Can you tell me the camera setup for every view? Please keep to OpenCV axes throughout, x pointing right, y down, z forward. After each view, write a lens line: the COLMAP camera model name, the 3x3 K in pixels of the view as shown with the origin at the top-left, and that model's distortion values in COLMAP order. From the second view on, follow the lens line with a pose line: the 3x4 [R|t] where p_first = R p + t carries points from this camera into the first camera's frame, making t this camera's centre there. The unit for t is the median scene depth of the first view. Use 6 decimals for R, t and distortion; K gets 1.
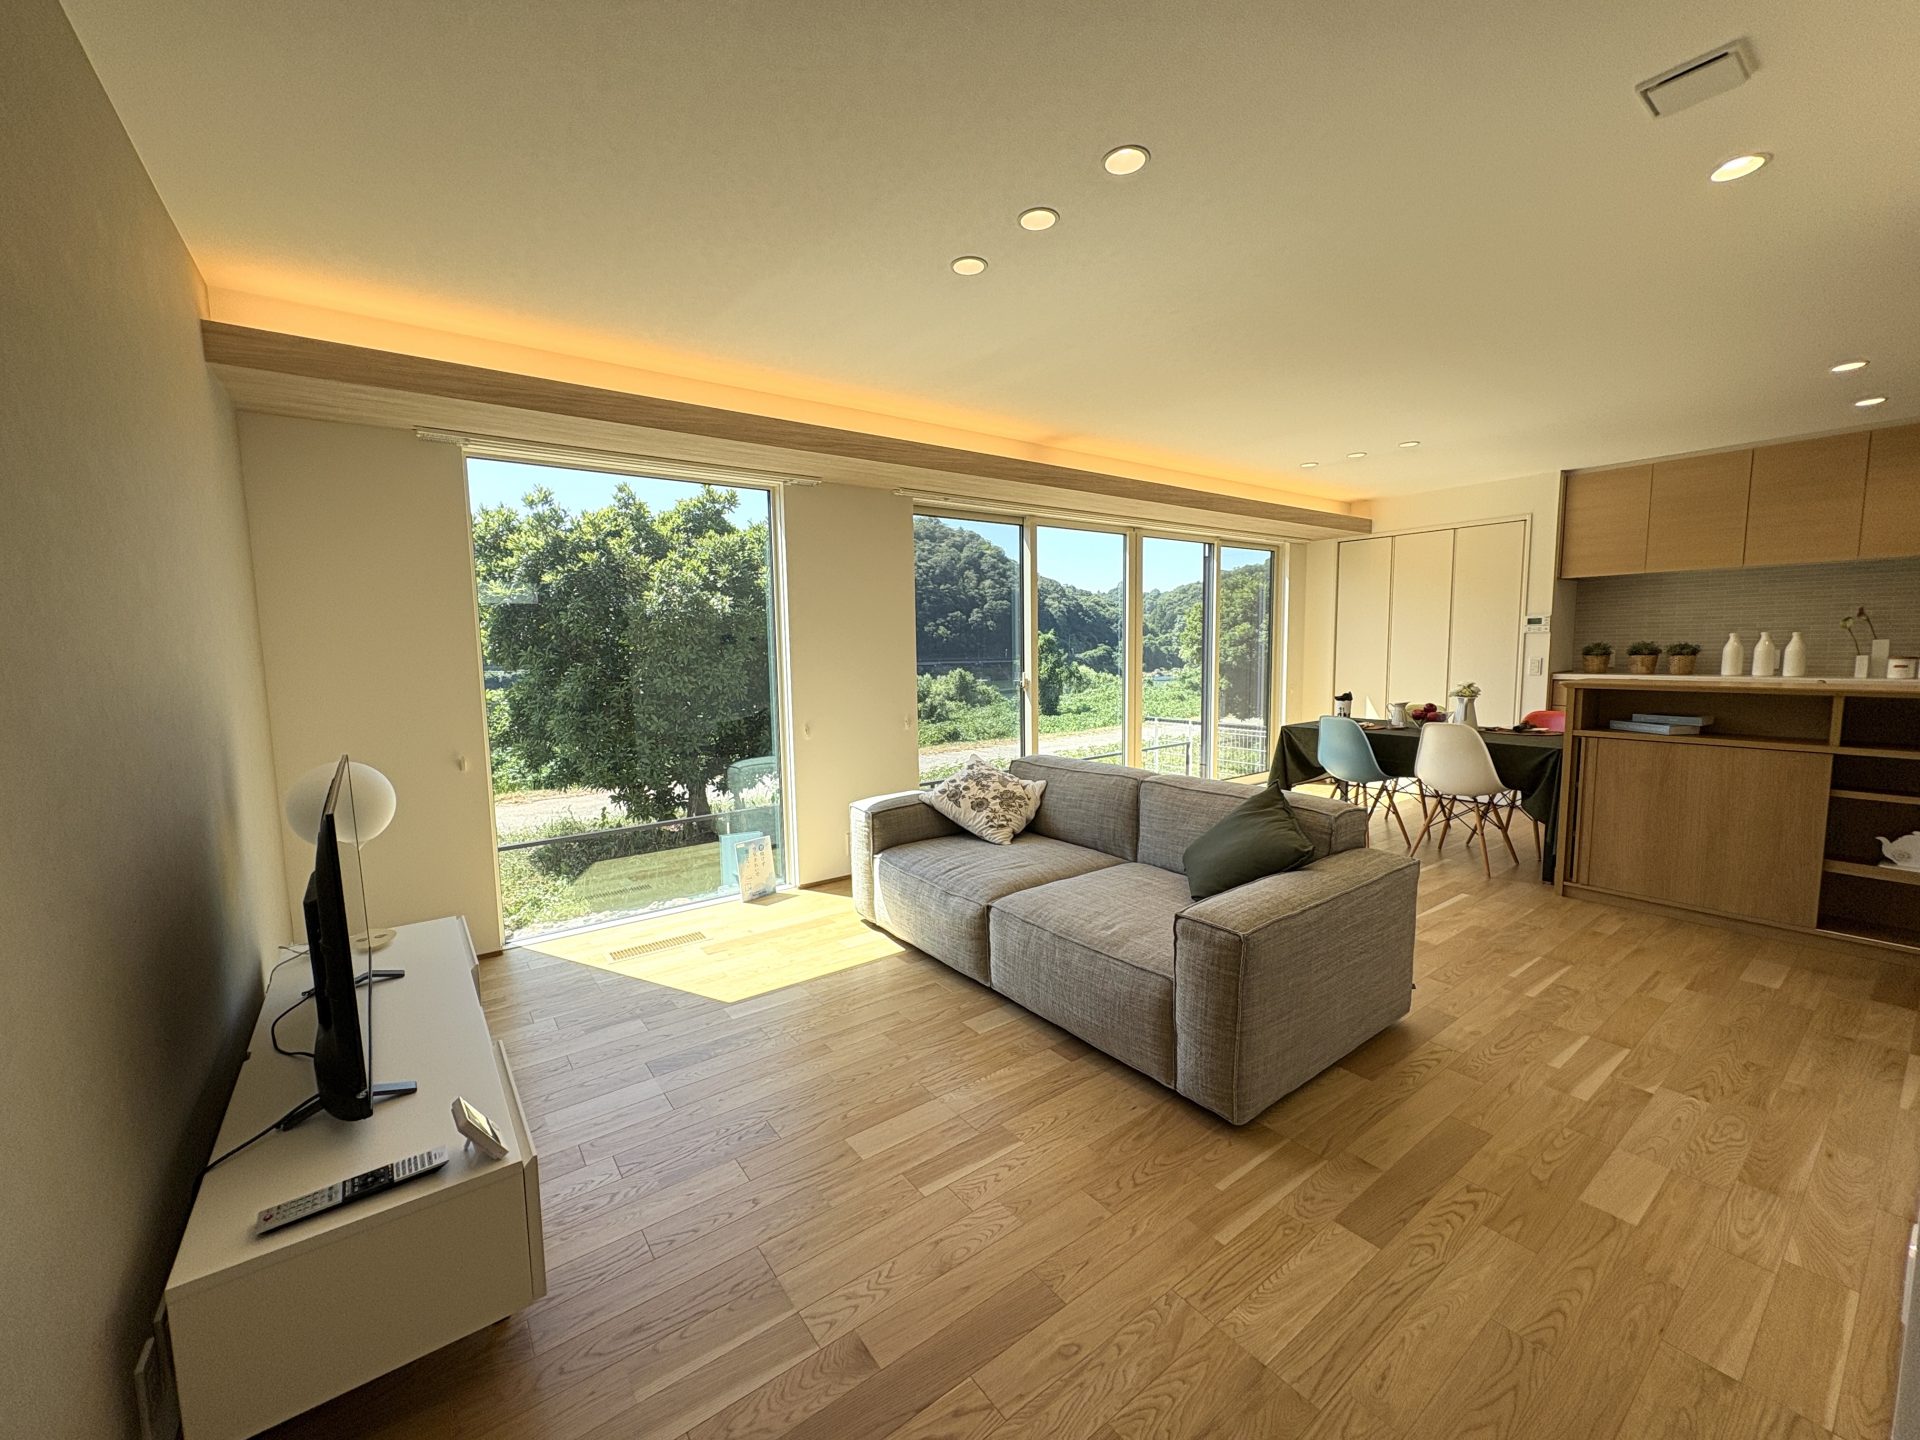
lens RADIAL K [[762.0, 0, 960.0], [0, 762.0, 724.7], [0, 0, 1]] dist [-0.001241, -0.000095]
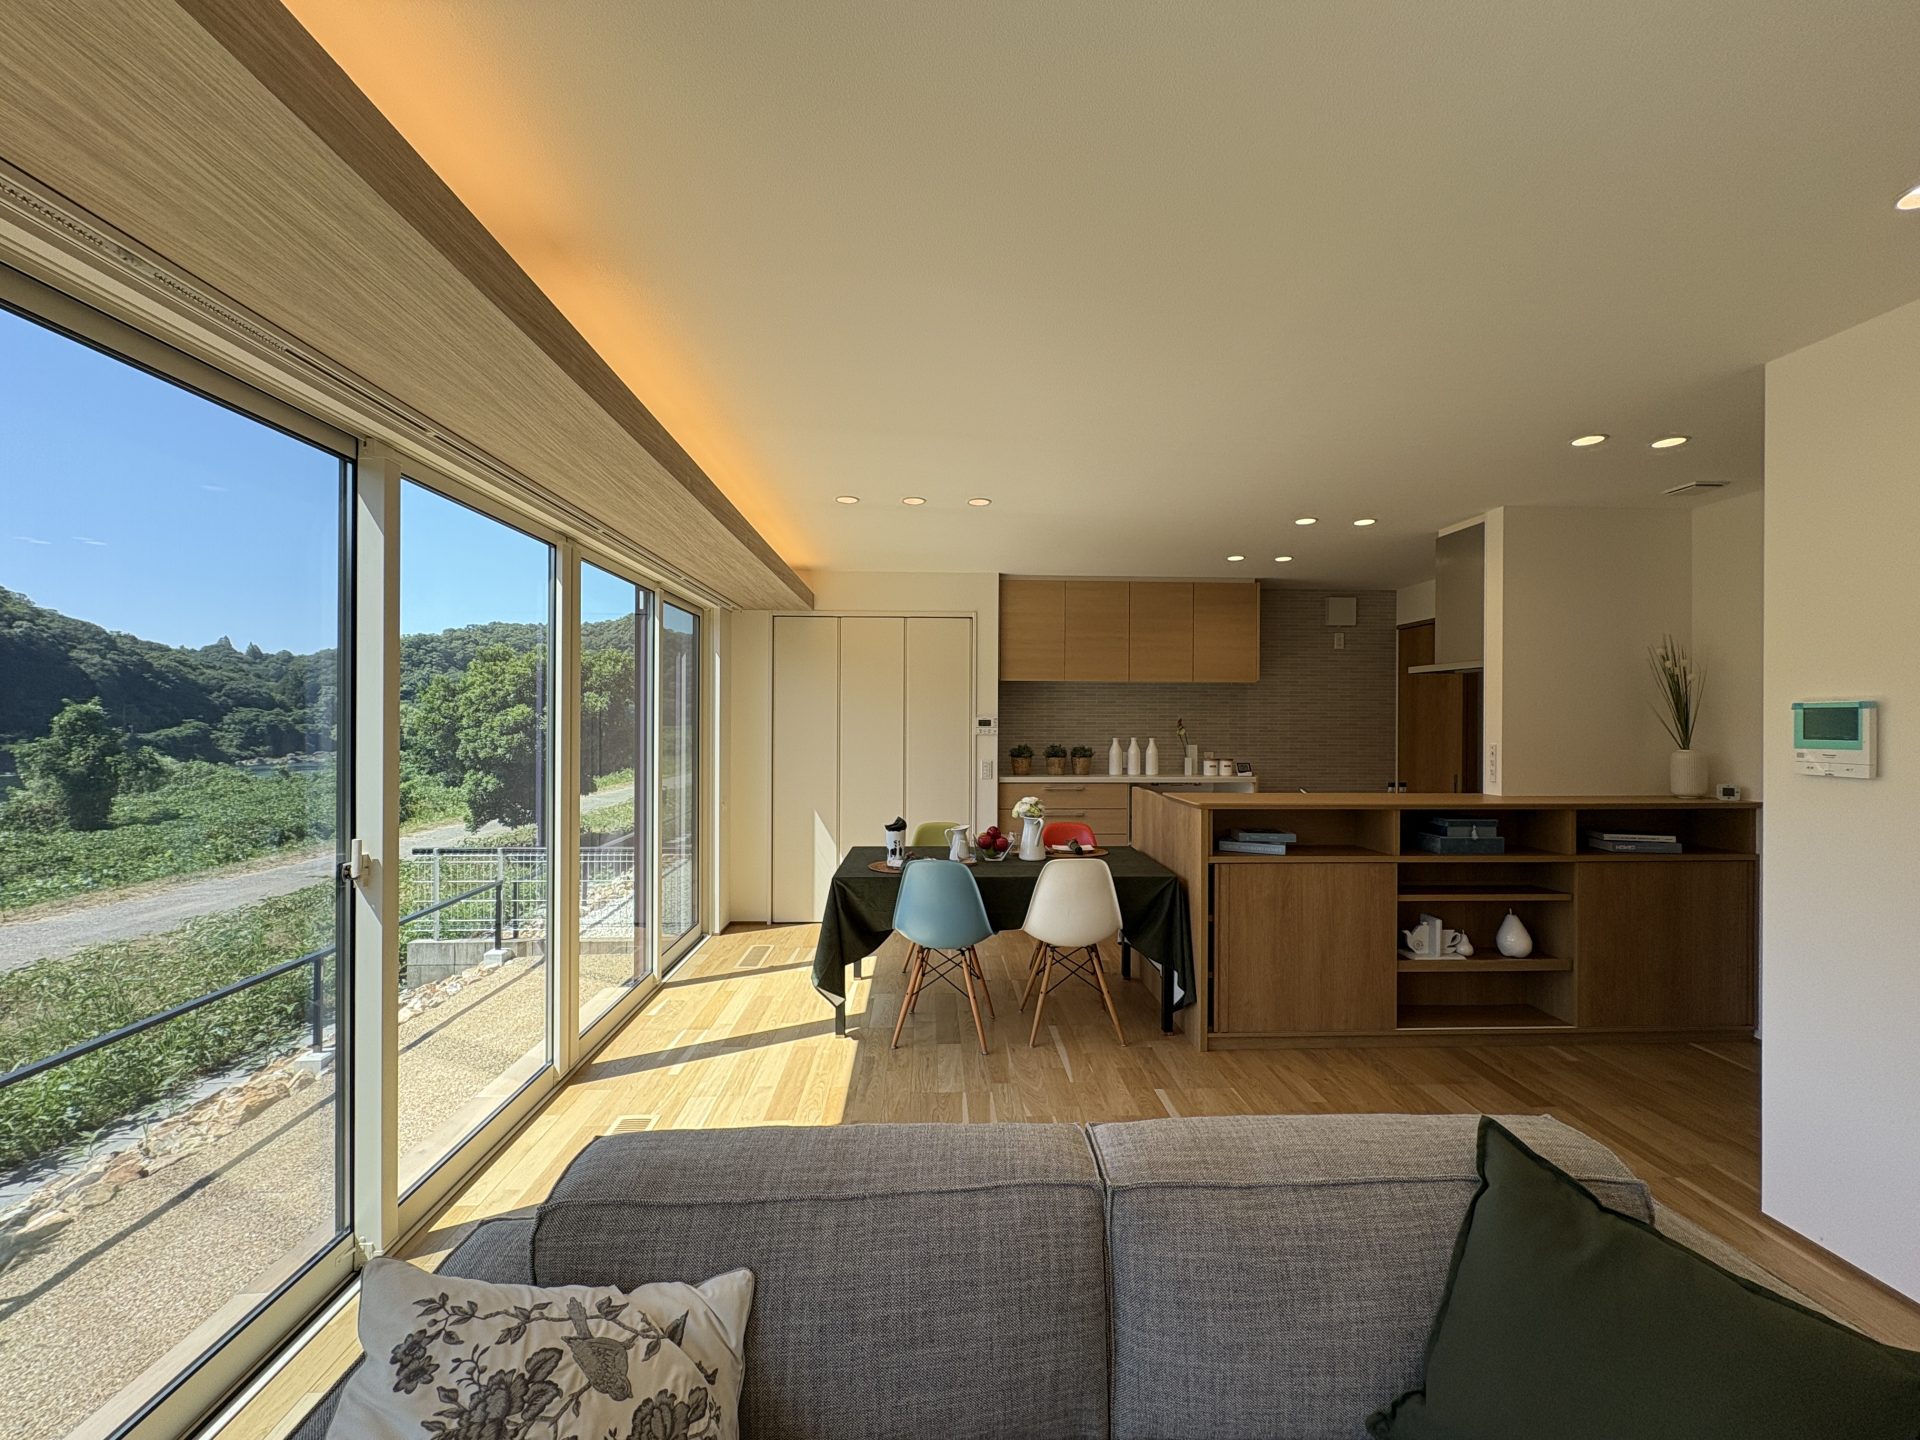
lens RADIAL K [[762.0, 0, 956.6], [0, 762.0, 721.2], [0, 0, 1]] dist [-0.001241, -0.000095]
pose [[0.561054, 0.018804, 0.827566, -0.058830], [0.072442, 0.994791, -0.071717, -0.072465], [-0.824603, 0.100187, 0.556769, 0.500446]]
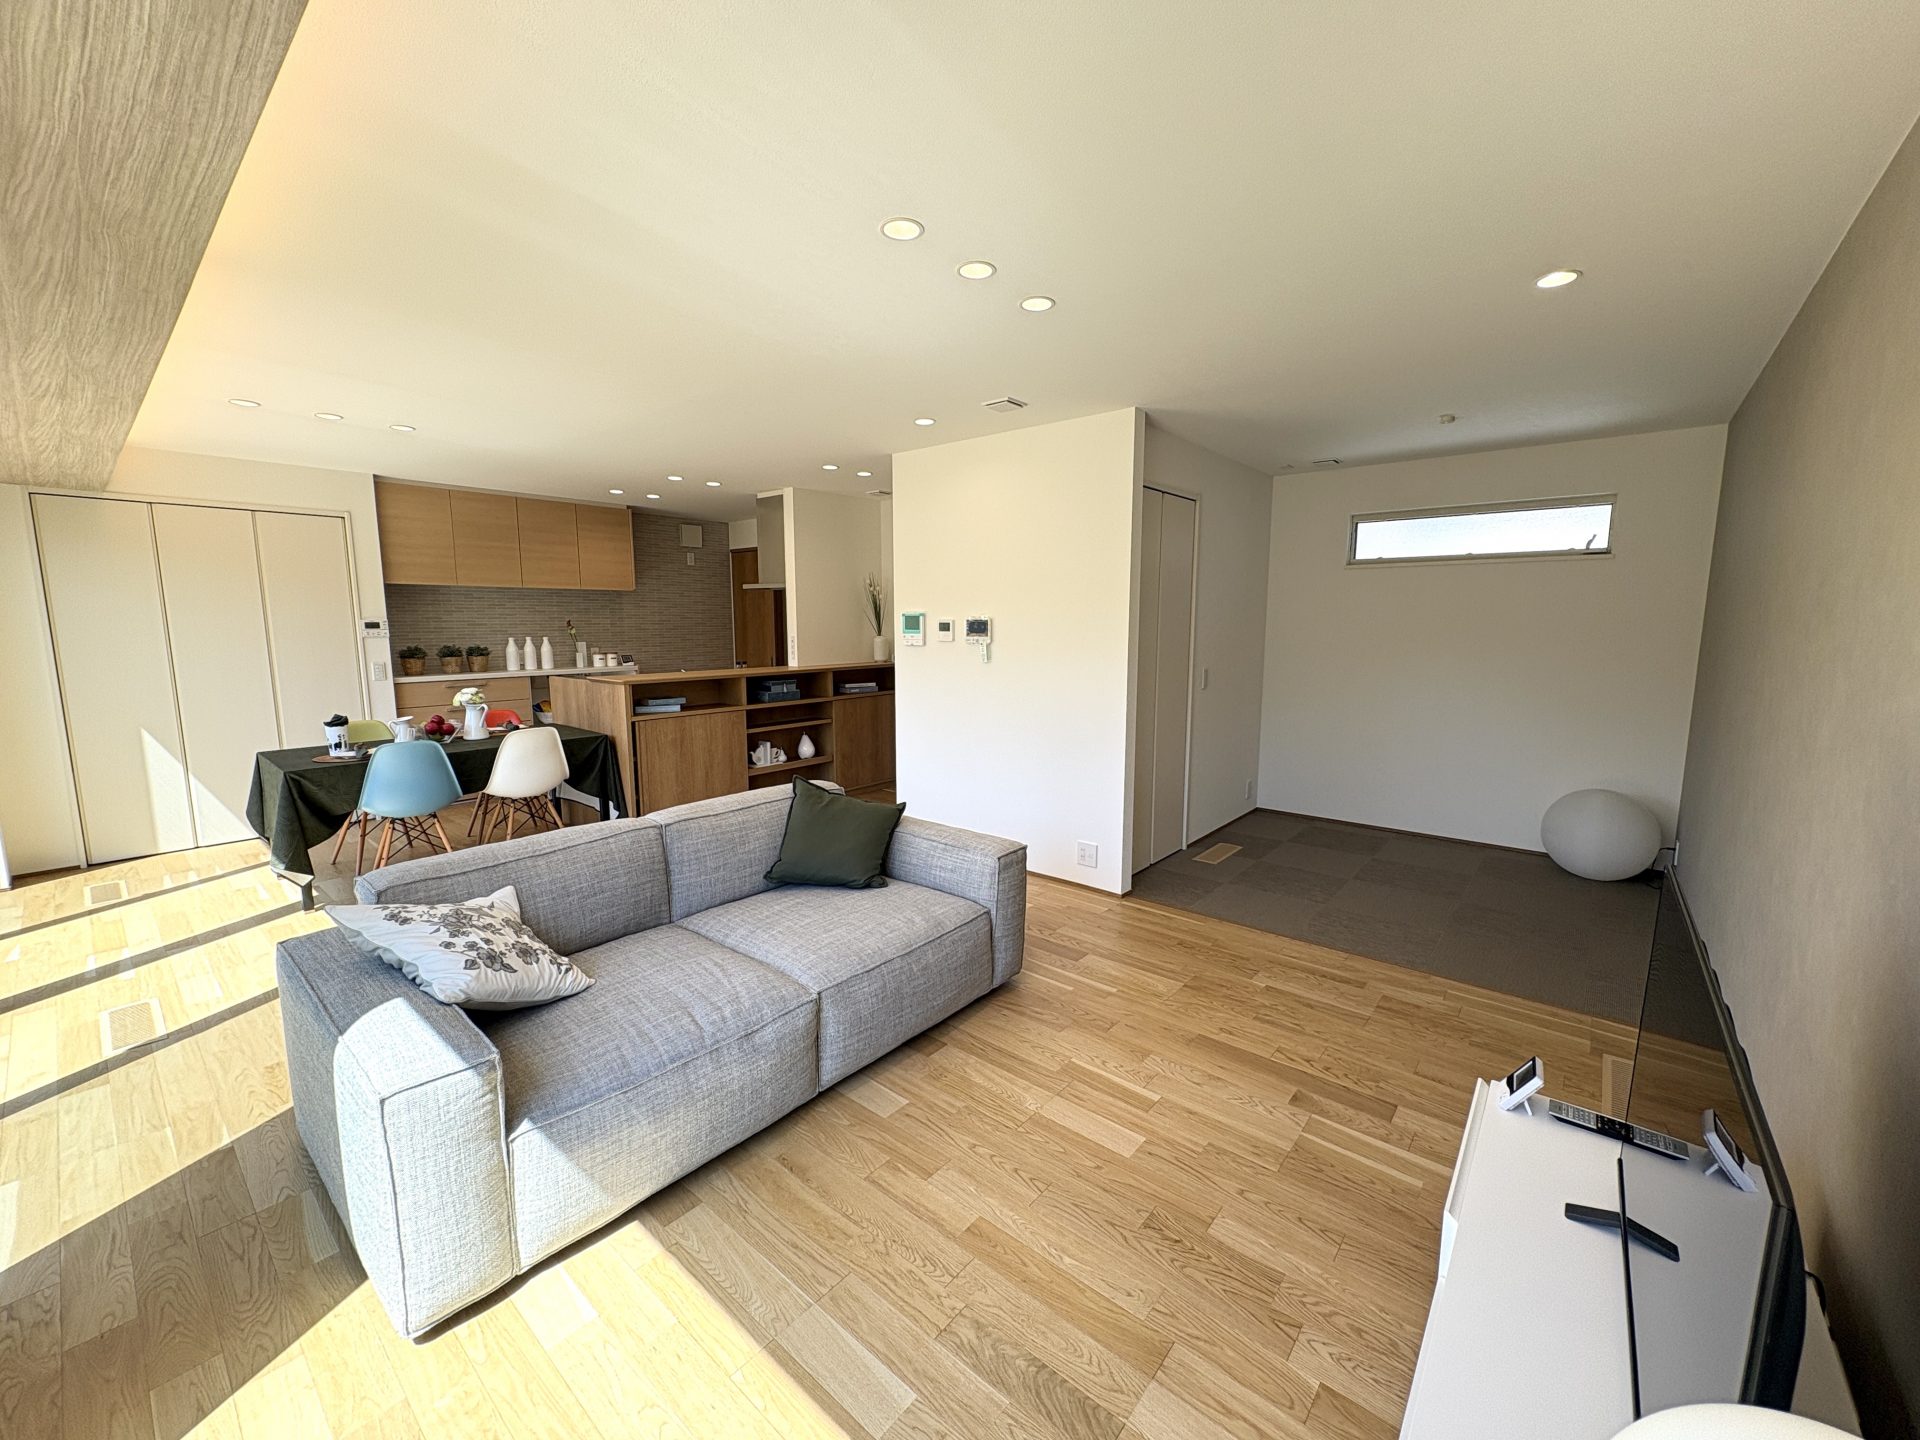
lens RADIAL K [[762.0, 0, 963.1], [0, 762.0, 719.6], [0, 0, 1]] dist [-0.001241, -0.000095]
pose [[-0.235029, -0.109970, 0.965747, -0.378322], [0.106170, 0.984730, 0.137970, -0.072211], [-0.966173, 0.134960, -0.219764, 0.506459]]
